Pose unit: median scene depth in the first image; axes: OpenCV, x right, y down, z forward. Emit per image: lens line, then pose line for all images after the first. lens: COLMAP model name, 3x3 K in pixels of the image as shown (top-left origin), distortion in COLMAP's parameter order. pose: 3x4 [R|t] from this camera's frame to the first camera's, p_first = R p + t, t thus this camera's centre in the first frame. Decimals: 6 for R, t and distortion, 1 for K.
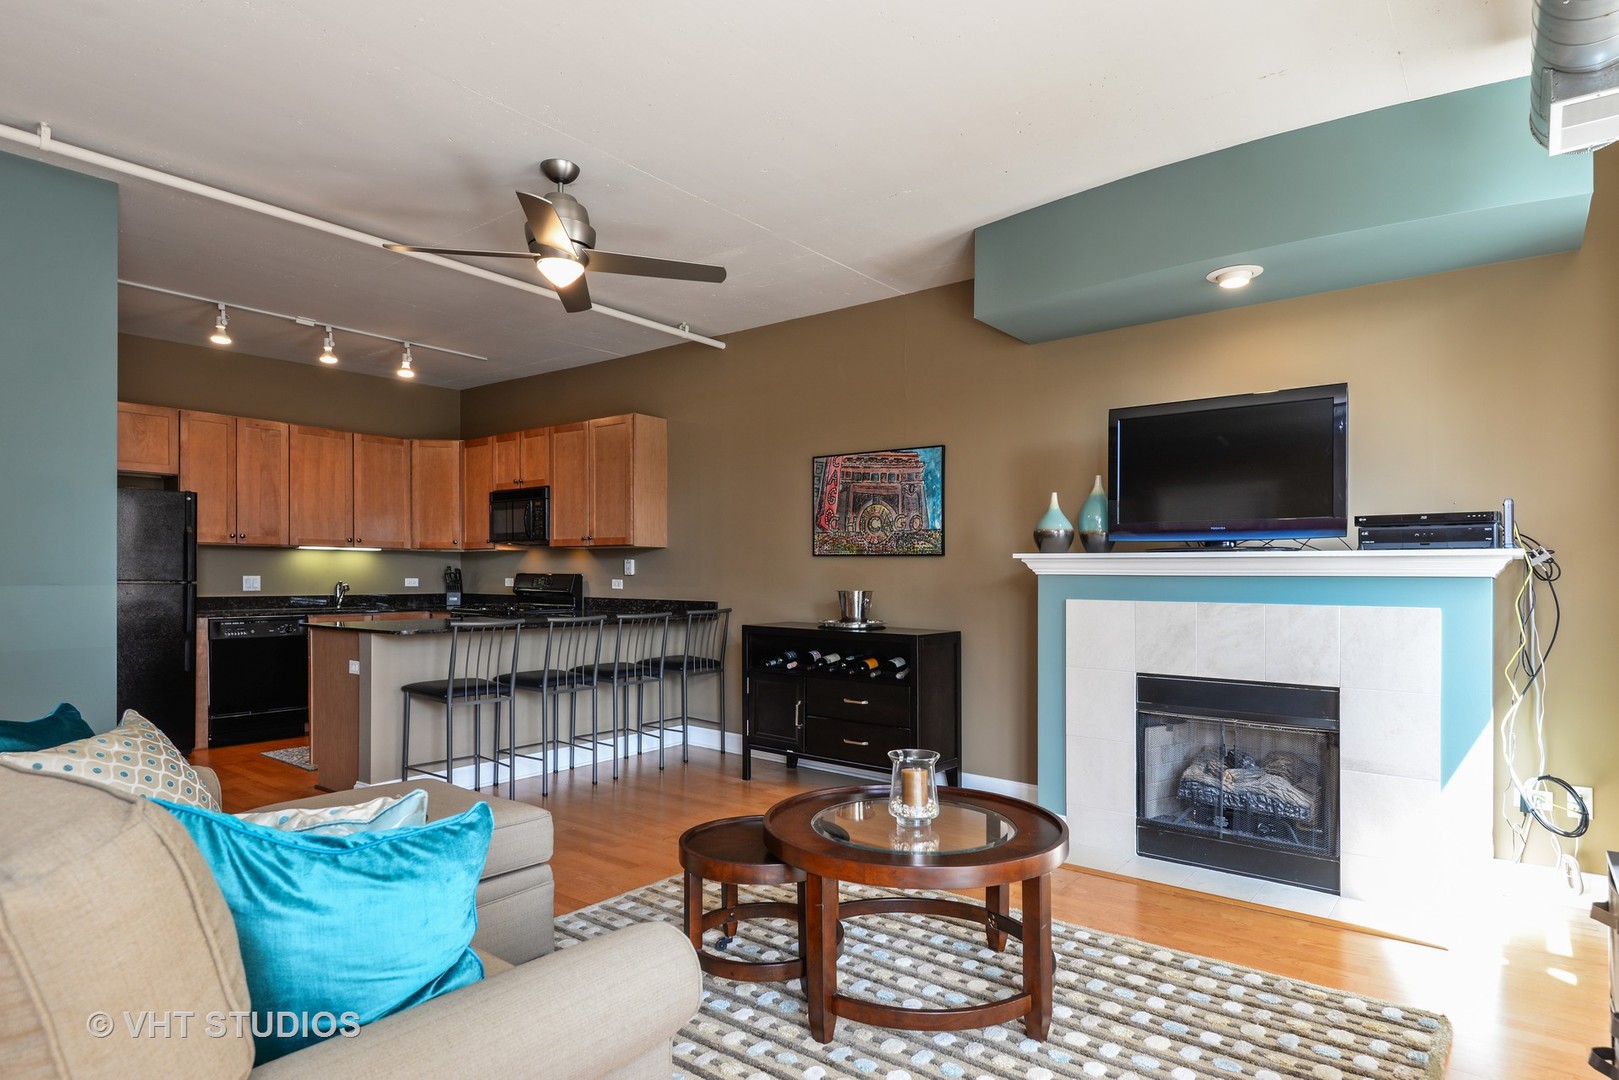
lens RADIAL K [[885.7, 0, 815.8], [0, 885.7, 594.7], [0, 0, 1]] dist [0.003411, -0.000426]
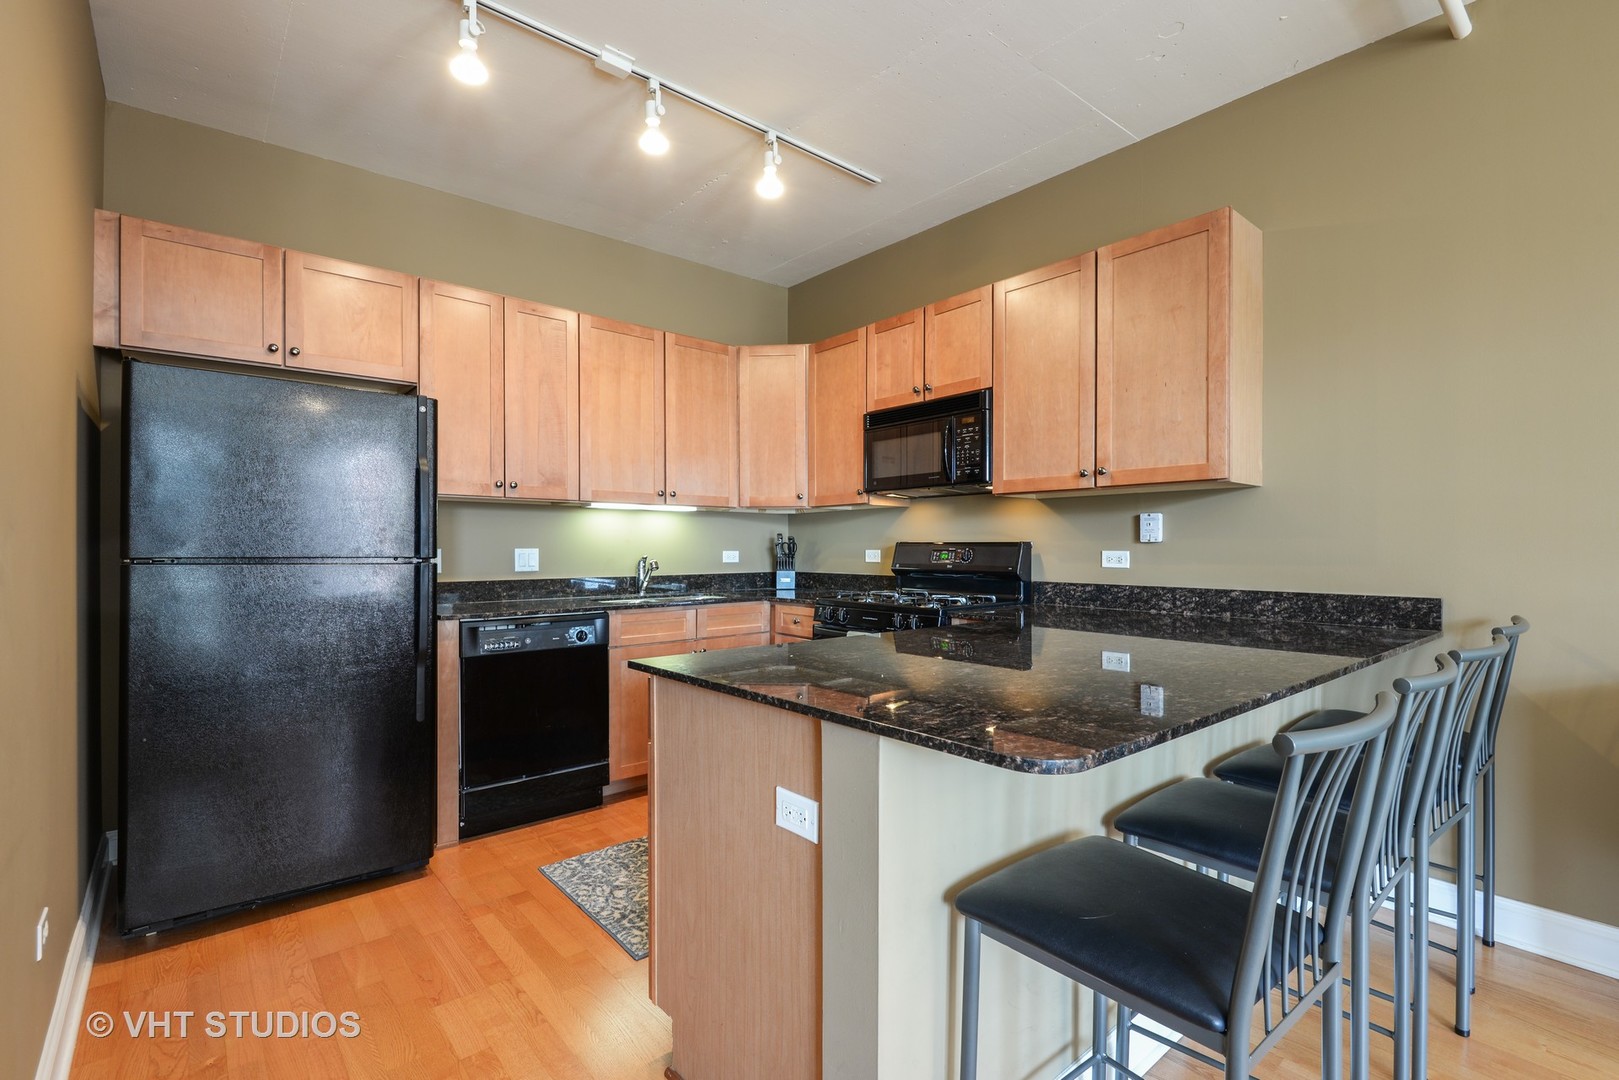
lens RADIAL K [[742.4, 0, 803.6], [0, 742.4, 559.7], [0, 0, 1]] dist [0.024232, -0.000180]
pose [[0.977211, -0.003909, -0.212236, -0.304828], [0.002646, 0.999977, -0.006236, -0.008542], [0.212255, 0.005532, 0.977199, 0.482534]]
